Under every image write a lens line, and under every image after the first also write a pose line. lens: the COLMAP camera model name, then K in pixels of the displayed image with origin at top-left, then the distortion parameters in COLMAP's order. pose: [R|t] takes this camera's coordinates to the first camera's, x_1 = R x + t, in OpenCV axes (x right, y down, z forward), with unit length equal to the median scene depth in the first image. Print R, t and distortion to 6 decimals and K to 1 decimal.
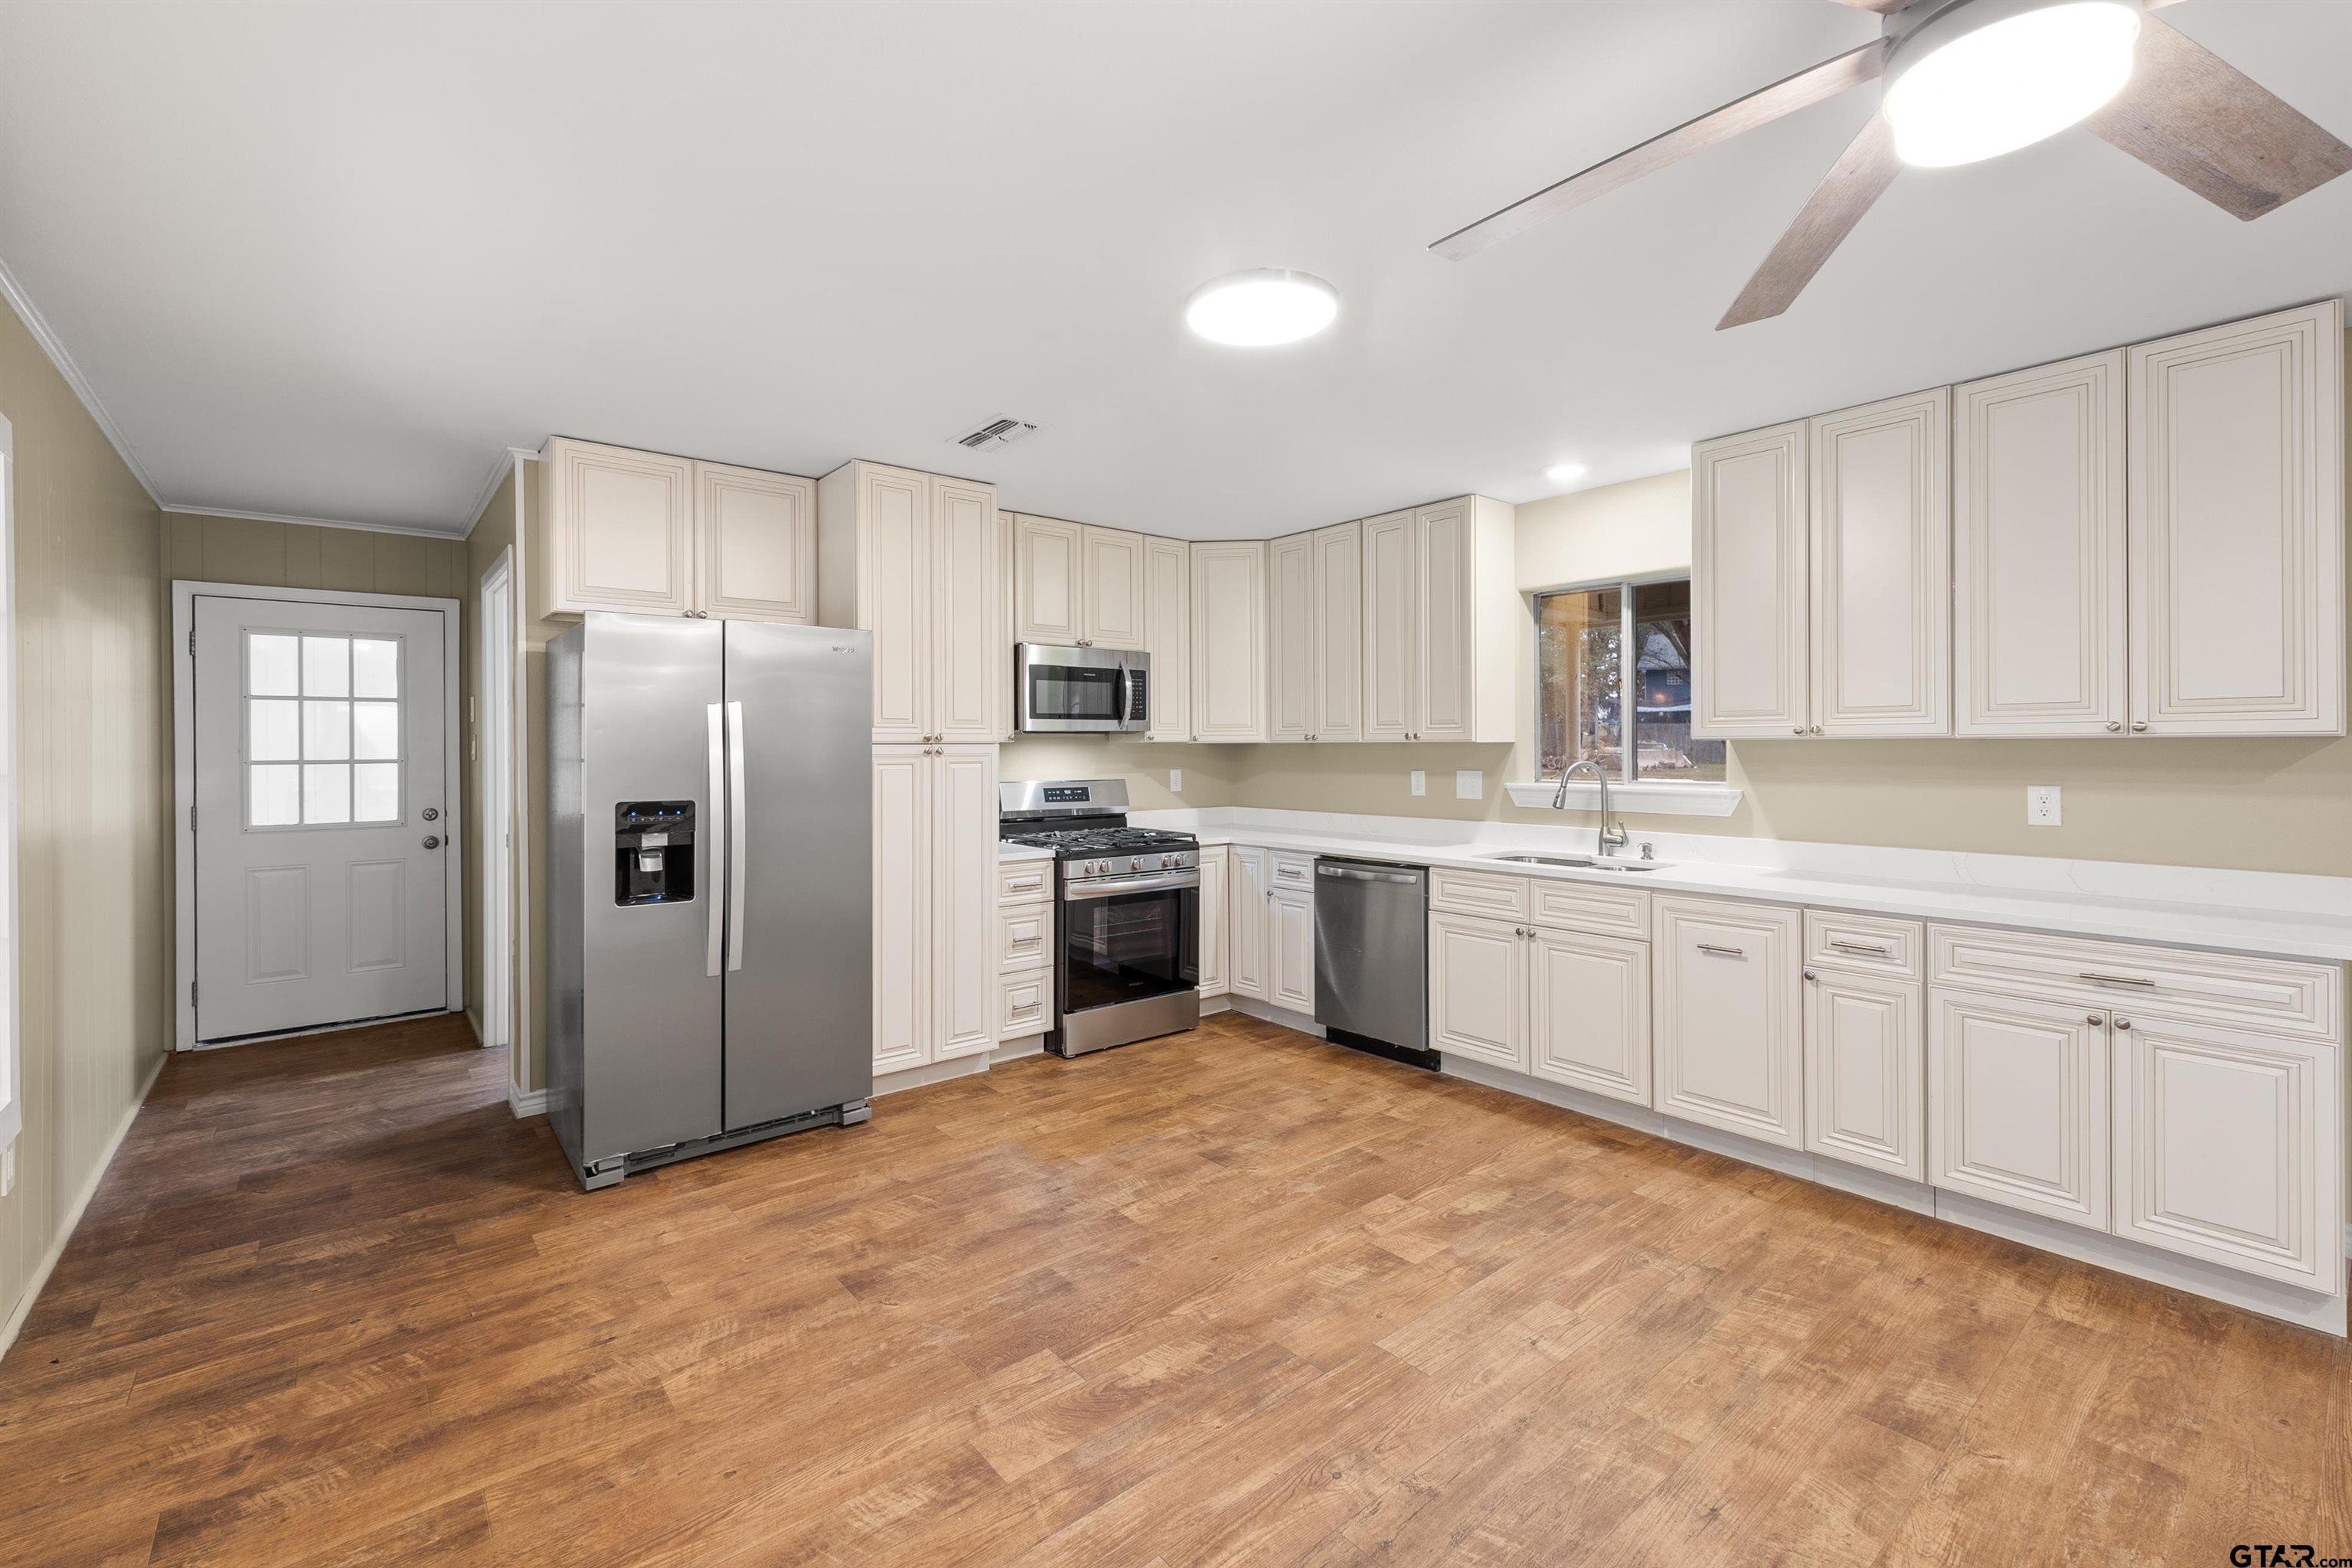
lens RADIAL K [[1005.7, 0, 1176.3], [0, 1005.7, 746.4], [0, 0, 1]] dist [0.010603, -0.002766]
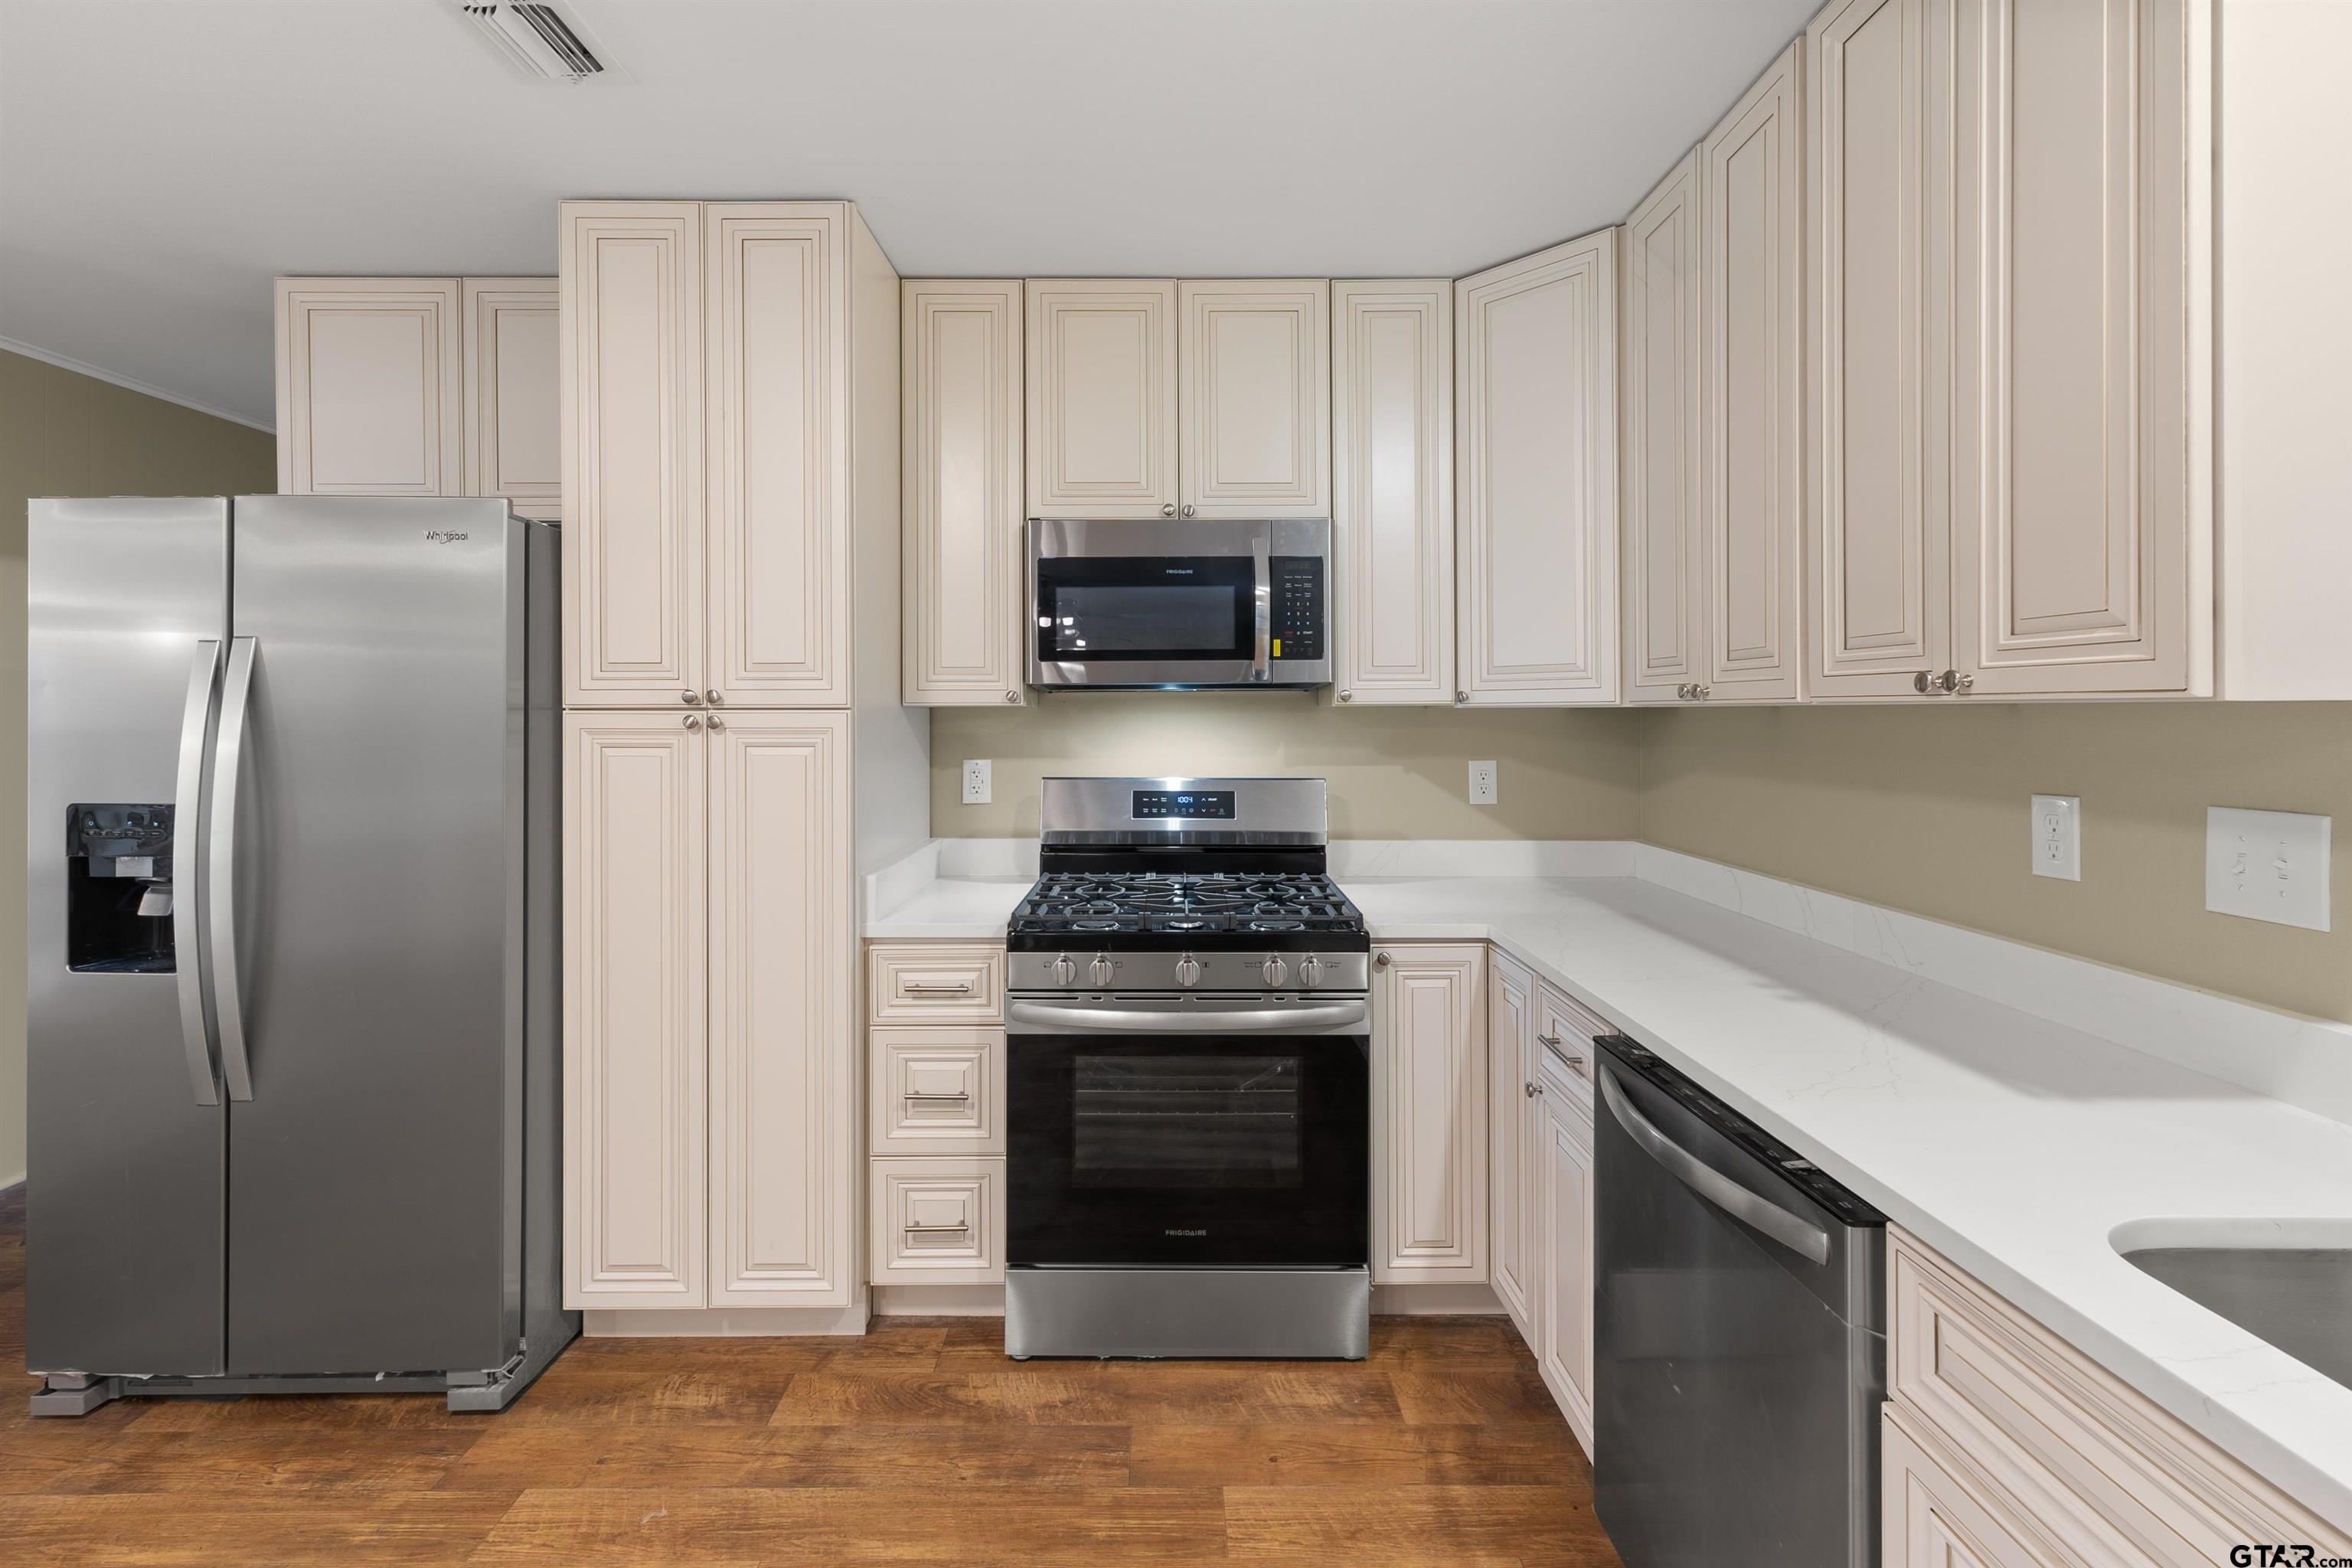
lens RADIAL K [[1005.7, 0, 1174.9], [0, 1005.7, 720.8], [0, 0, 1]] dist [0.010603, -0.002766]
pose [[0.772569, 0.006096, -0.634901, 0.250109], [-0.001399, 0.999968, 0.007899, -0.000656], [0.634929, -0.005214, 0.772553, 0.652164]]
